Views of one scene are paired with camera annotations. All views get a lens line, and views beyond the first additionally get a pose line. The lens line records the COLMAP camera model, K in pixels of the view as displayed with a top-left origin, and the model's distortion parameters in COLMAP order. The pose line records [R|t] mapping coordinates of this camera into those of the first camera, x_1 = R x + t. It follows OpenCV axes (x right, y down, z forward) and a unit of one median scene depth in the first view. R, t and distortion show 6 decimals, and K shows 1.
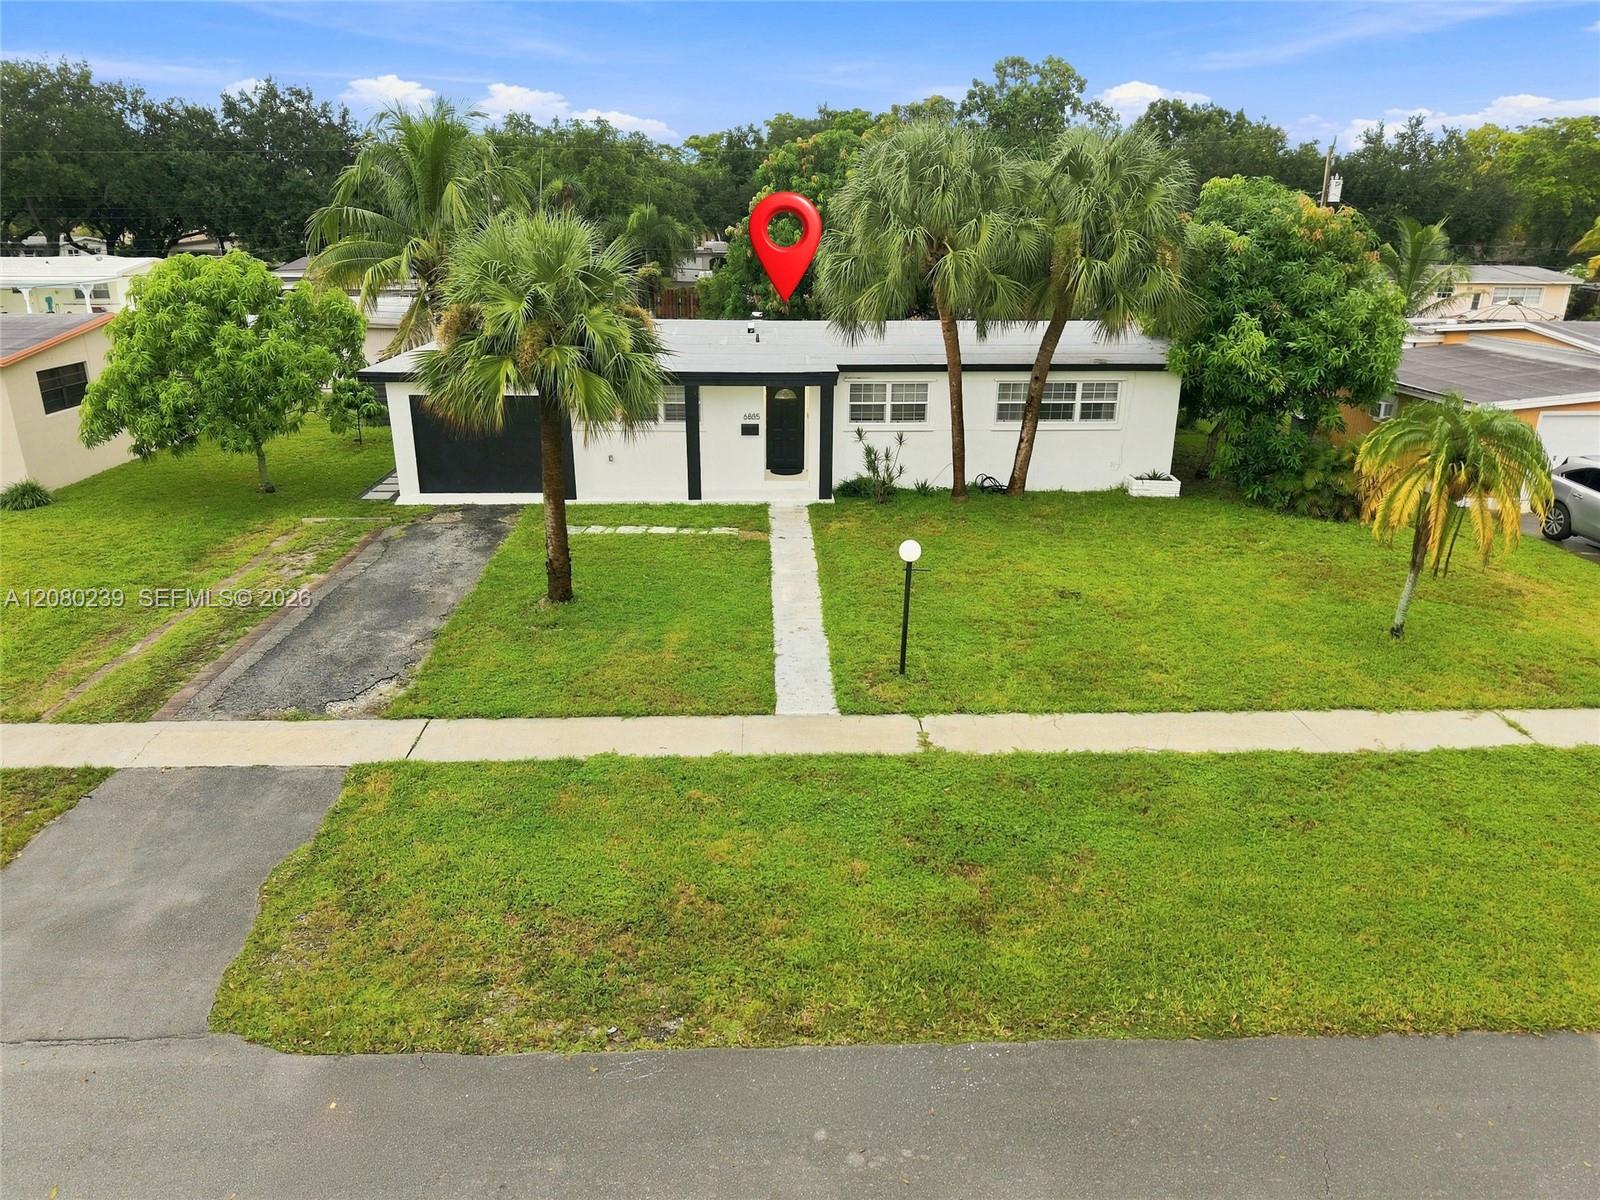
lens RADIAL K [[1064.3, 0, 797.5], [0, 1064.3, 603.0], [0, 0, 1]] dist [0.046057, -0.054011]
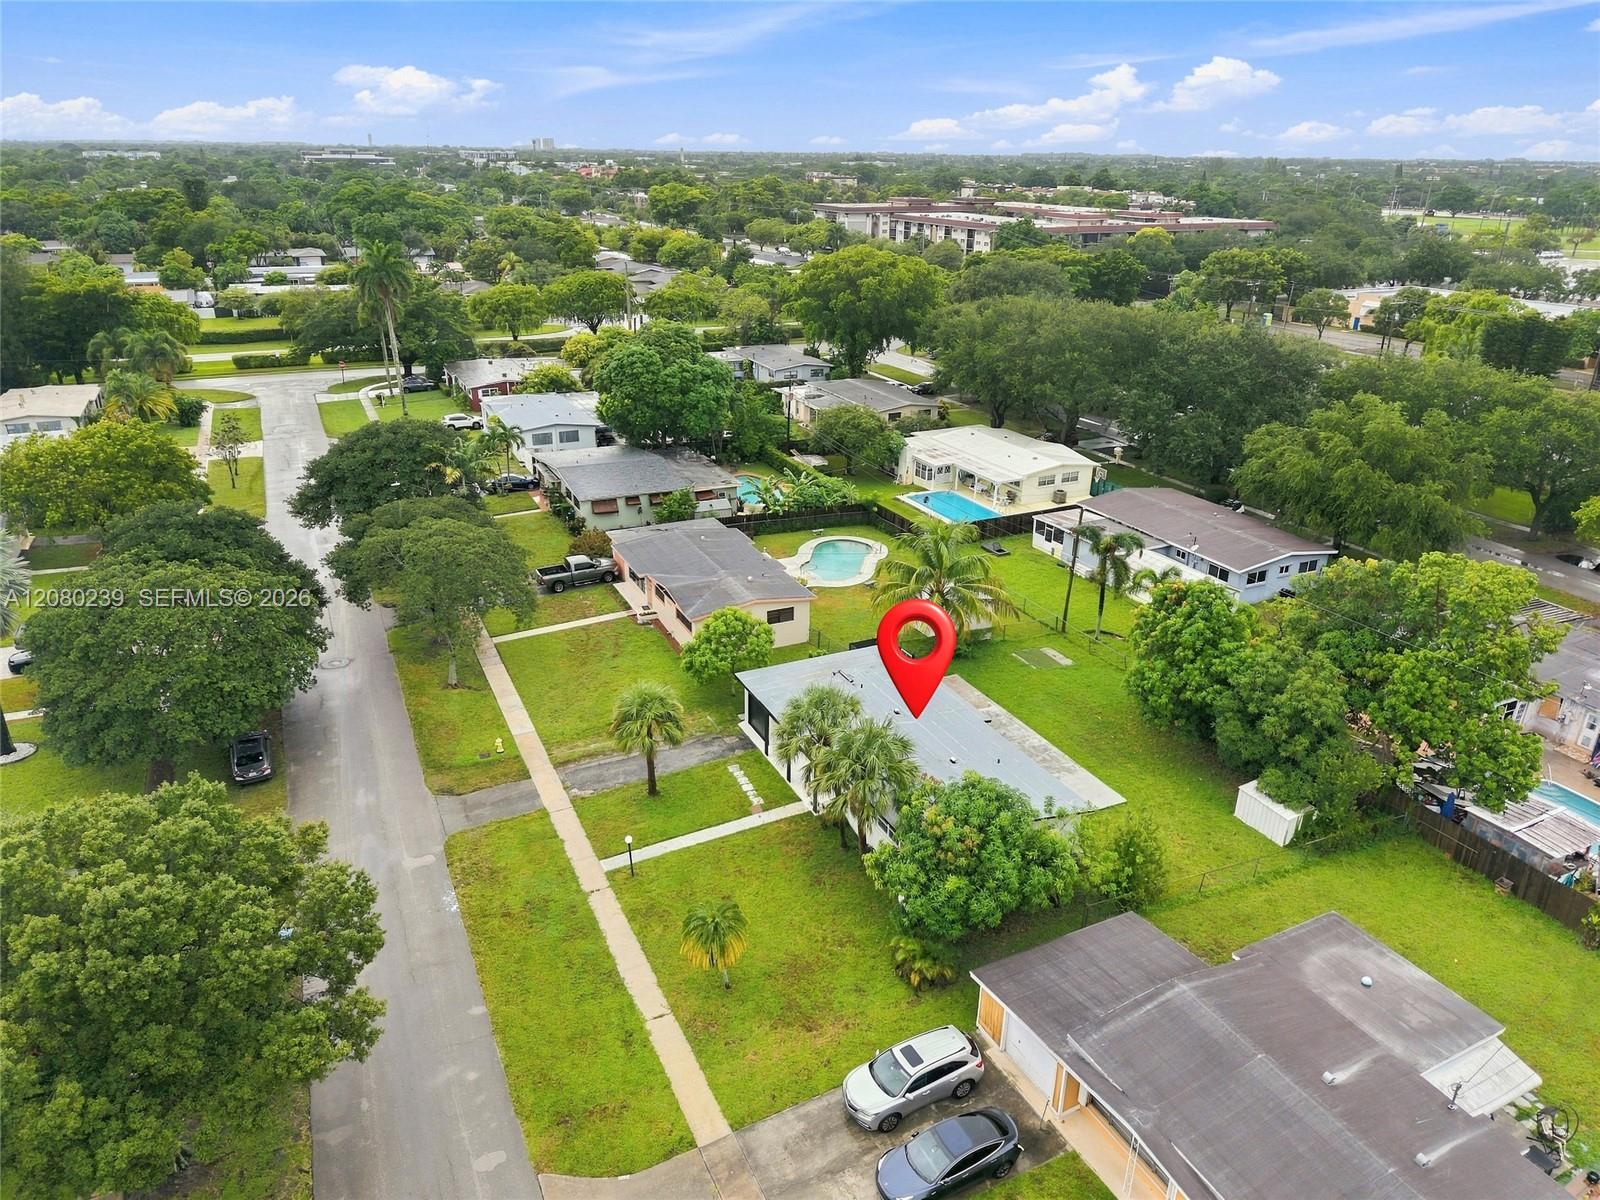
lens RADIAL K [[1064.3, 0, 797.5], [0, 1064.3, 603.0], [0, 0, 1]] dist [0.046057, -0.054011]
pose [[0.397389, 0.355730, -0.845895, 2.530768], [-0.322329, 0.917178, 0.234283, -1.477267], [0.859178, 0.179555, 0.479138, -0.176041]]
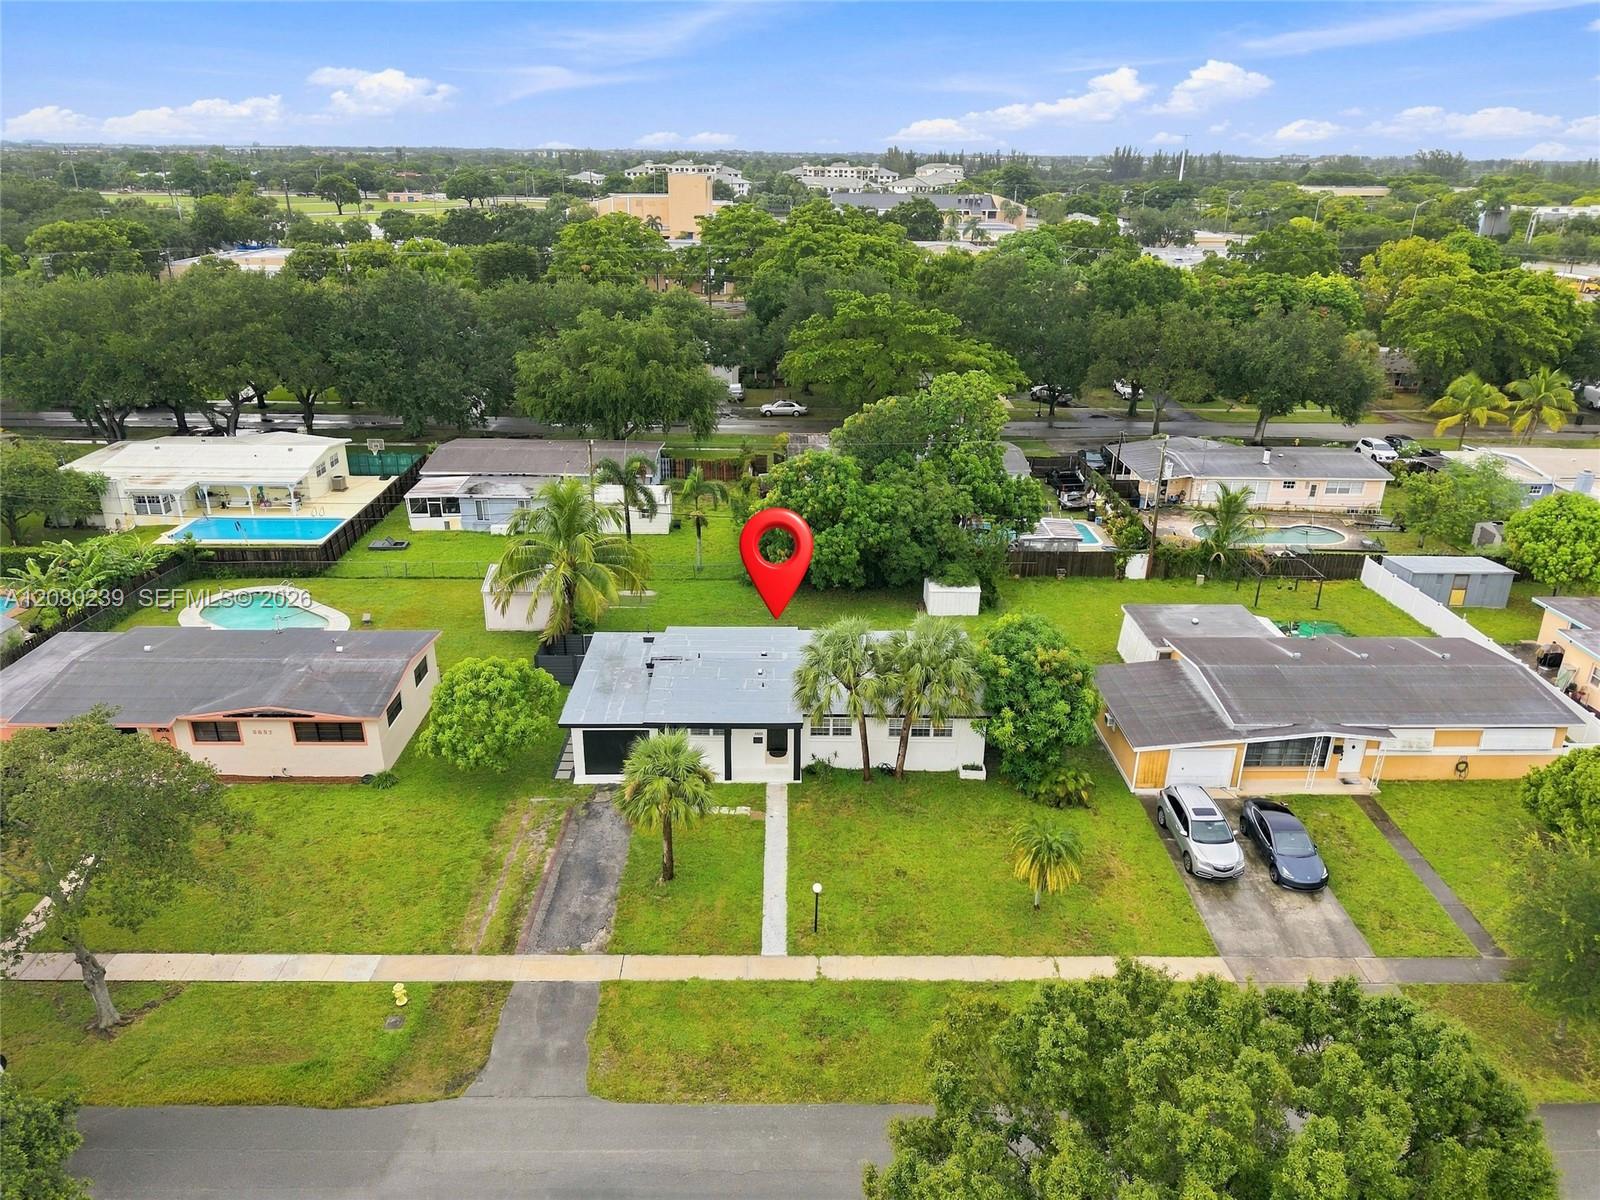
lens RADIAL K [[1064.3, 0, 797.5], [0, 1064.3, 603.0], [0, 0, 1]] dist [0.046057, -0.054011]
pose [[0.999654, 0.014555, -0.021897, 0.099830], [-0.013426, 0.998616, 0.050845, -0.787181], [0.022607, -0.050533, 0.998466, -1.353599]]
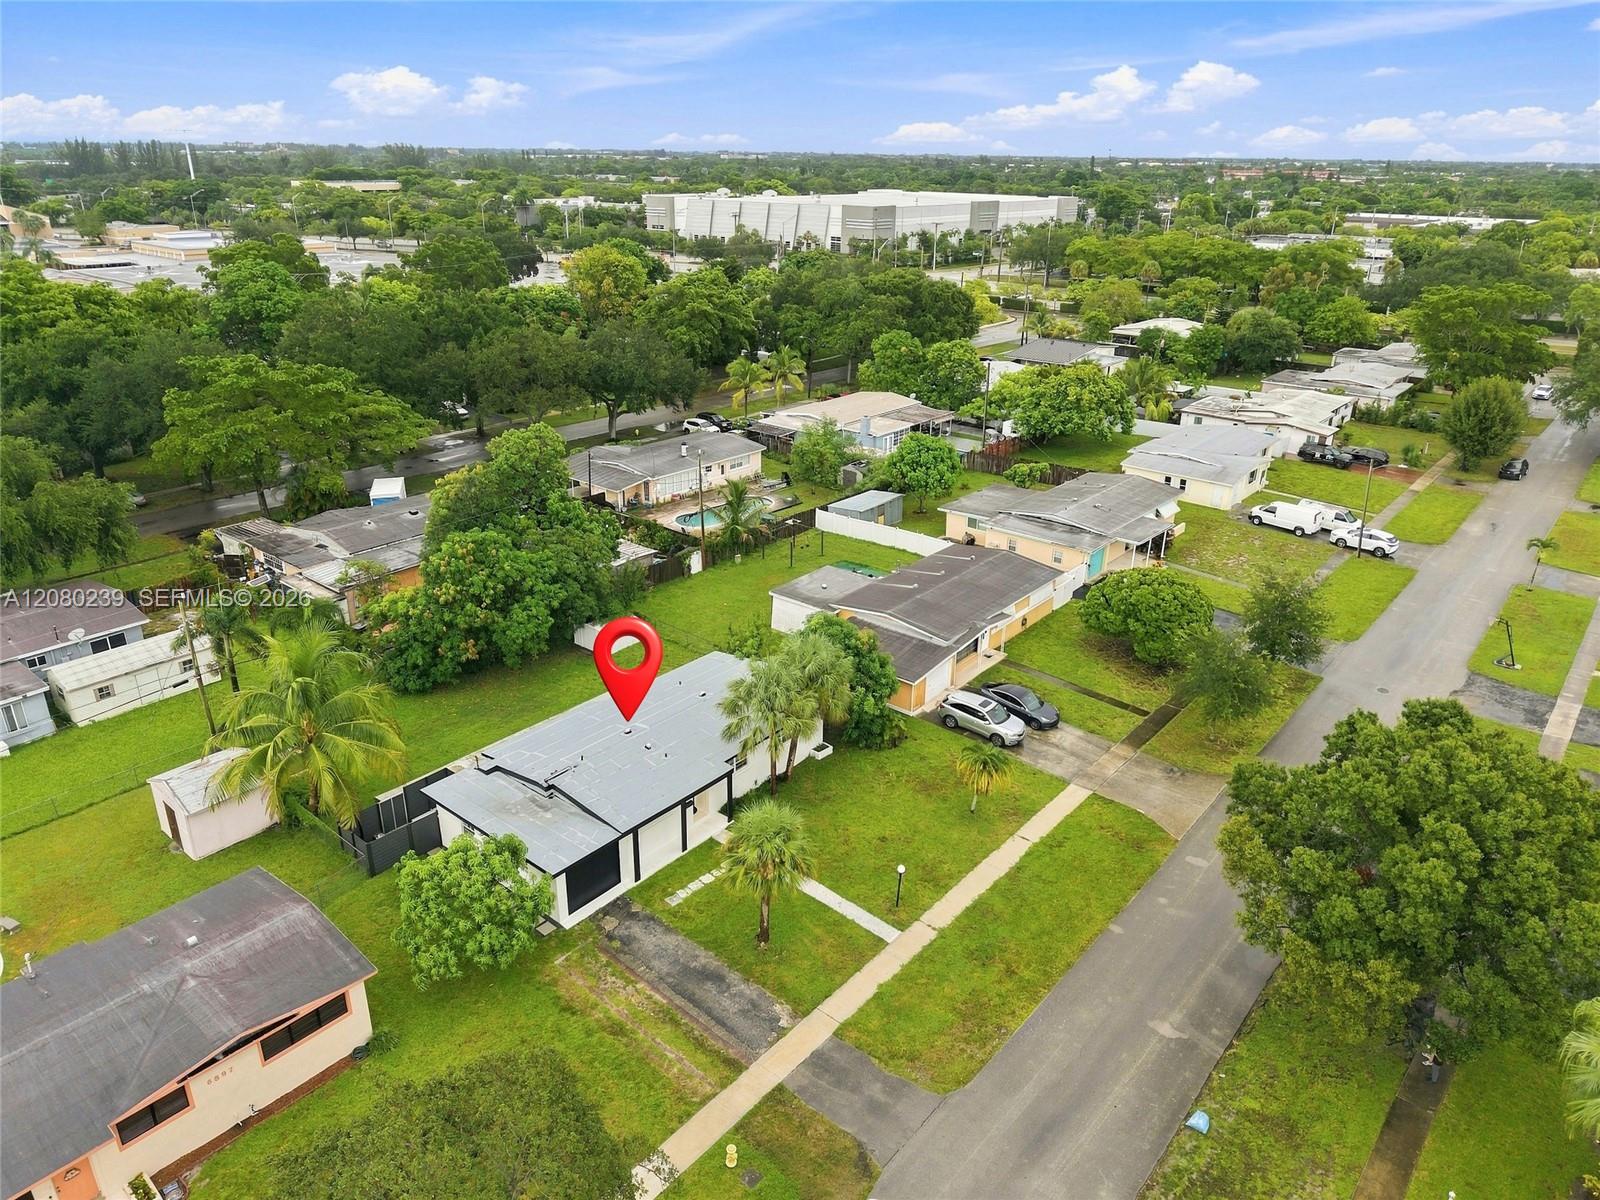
lens RADIAL K [[1064.3, 0, 797.5], [0, 1064.3, 603.0], [0, 0, 1]] dist [0.046057, -0.054011]
pose [[0.672860, -0.286085, 0.682213, -1.807161], [0.245408, 0.956295, 0.158978, -1.234525], [-0.697878, 0.060451, 0.713661, -0.918572]]
